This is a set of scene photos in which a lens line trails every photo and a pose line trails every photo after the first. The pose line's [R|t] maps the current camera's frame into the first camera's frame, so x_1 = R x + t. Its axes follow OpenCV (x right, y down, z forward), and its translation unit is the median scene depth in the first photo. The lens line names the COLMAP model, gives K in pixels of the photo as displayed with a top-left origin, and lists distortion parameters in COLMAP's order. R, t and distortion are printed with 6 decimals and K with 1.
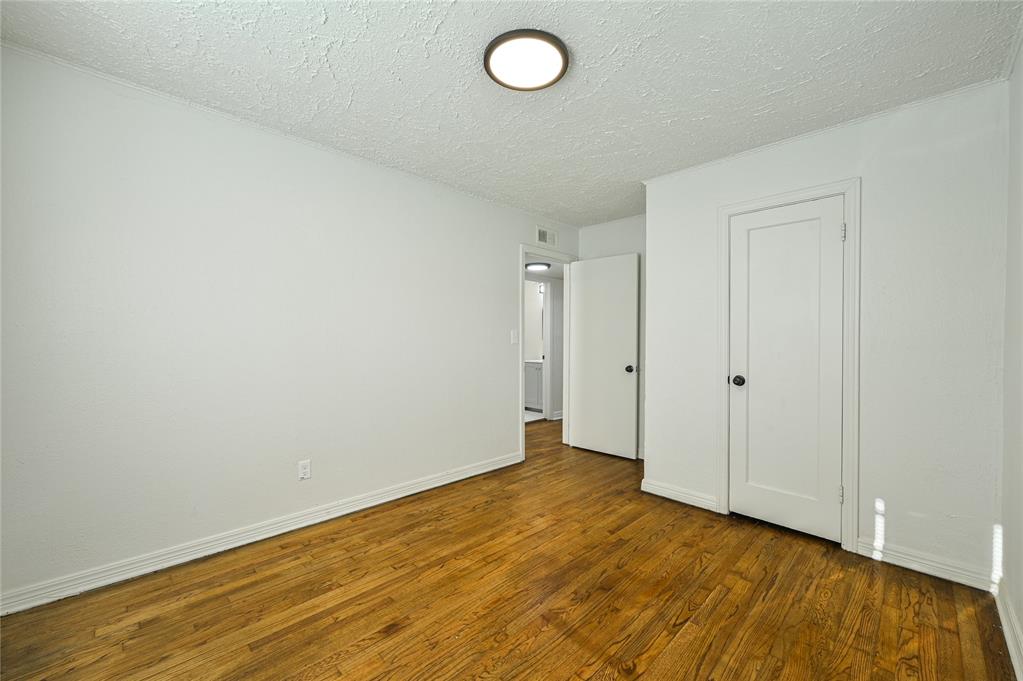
lens RADIAL K [[403.8, 0, 514.3], [0, 403.8, 340.5], [0, 0, 1]] dist [0.002421, 0.000116]
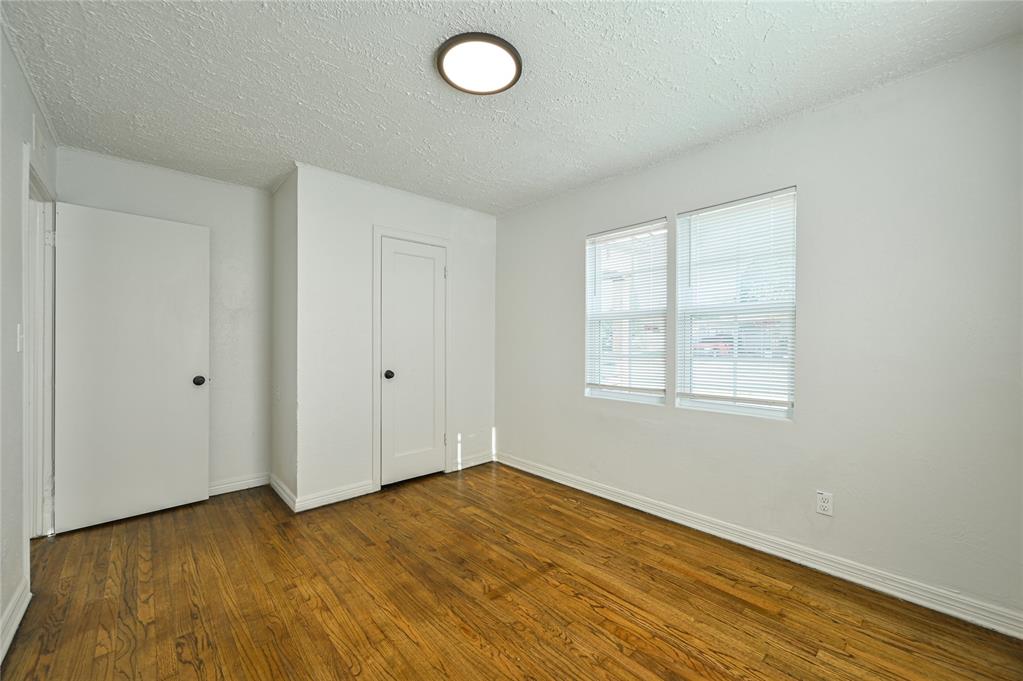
lens RADIAL K [[403.8, 0, 514.3], [0, 403.8, 340.5], [0, 0, 1]] dist [0.002421, 0.000116]
pose [[0.030657, -0.004847, 0.999518, -0.753927], [0.003792, 0.999982, 0.004733, -0.008164], [-0.999523, 0.003645, 0.030675, 0.684269]]
